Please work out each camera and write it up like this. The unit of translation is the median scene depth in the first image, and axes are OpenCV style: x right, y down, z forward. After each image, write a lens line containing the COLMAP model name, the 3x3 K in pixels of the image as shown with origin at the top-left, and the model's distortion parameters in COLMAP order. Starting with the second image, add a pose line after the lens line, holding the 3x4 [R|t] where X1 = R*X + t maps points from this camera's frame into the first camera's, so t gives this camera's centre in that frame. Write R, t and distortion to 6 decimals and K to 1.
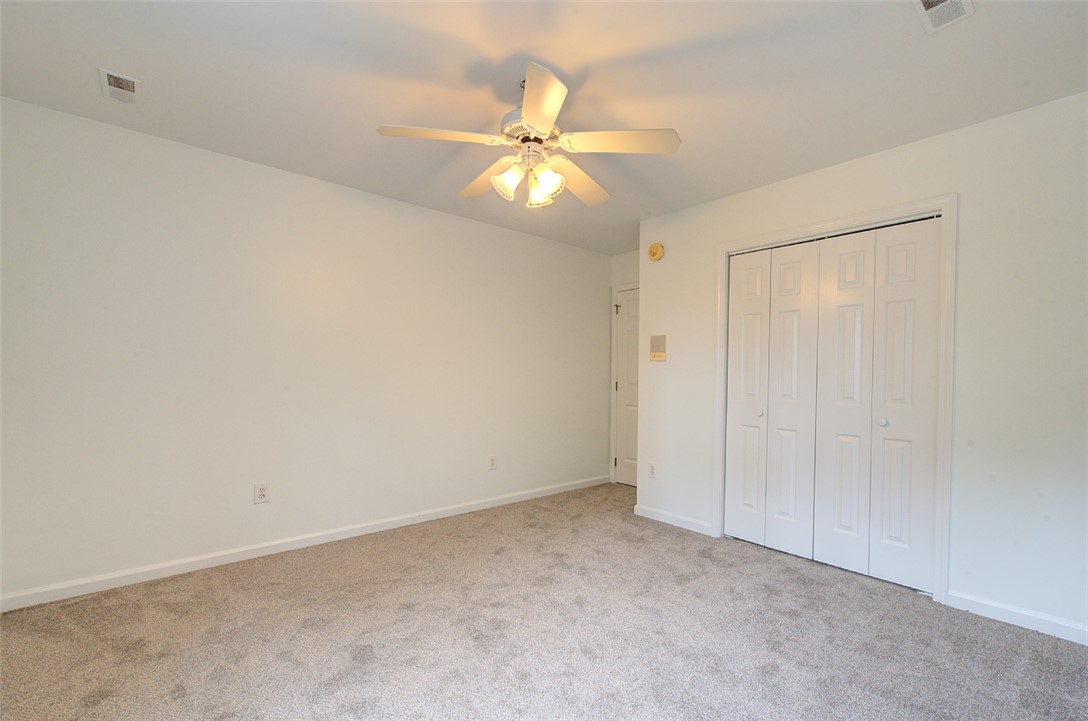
lens RADIAL K [[468.6, 0, 549.8], [0, 468.6, 369.3], [0, 0, 1]] dist [0.003080, 0.000353]
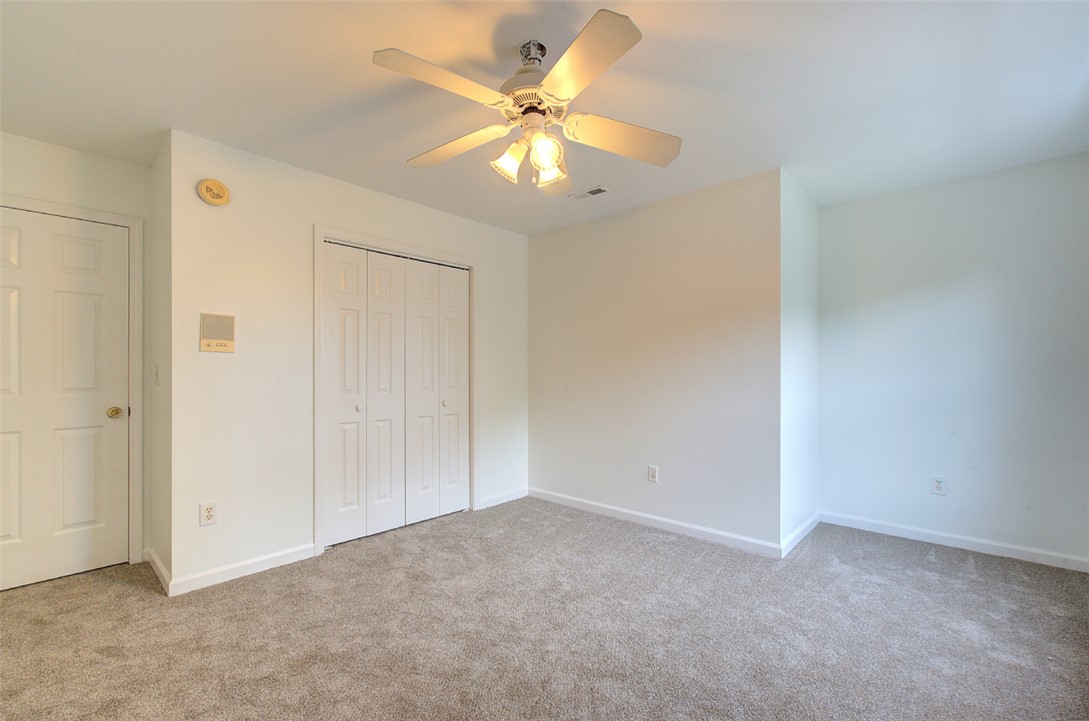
lens RADIAL K [[469.0, 0, 550.4], [0, 469.0, 364.7], [0, 0, 1]] dist [0.003080, 0.000353]
pose [[-0.114767, 0.005324, 0.993378, -0.601051], [-0.006574, 0.999960, -0.006119, 0.001994], [-0.993371, -0.007233, -0.114727, 0.695098]]
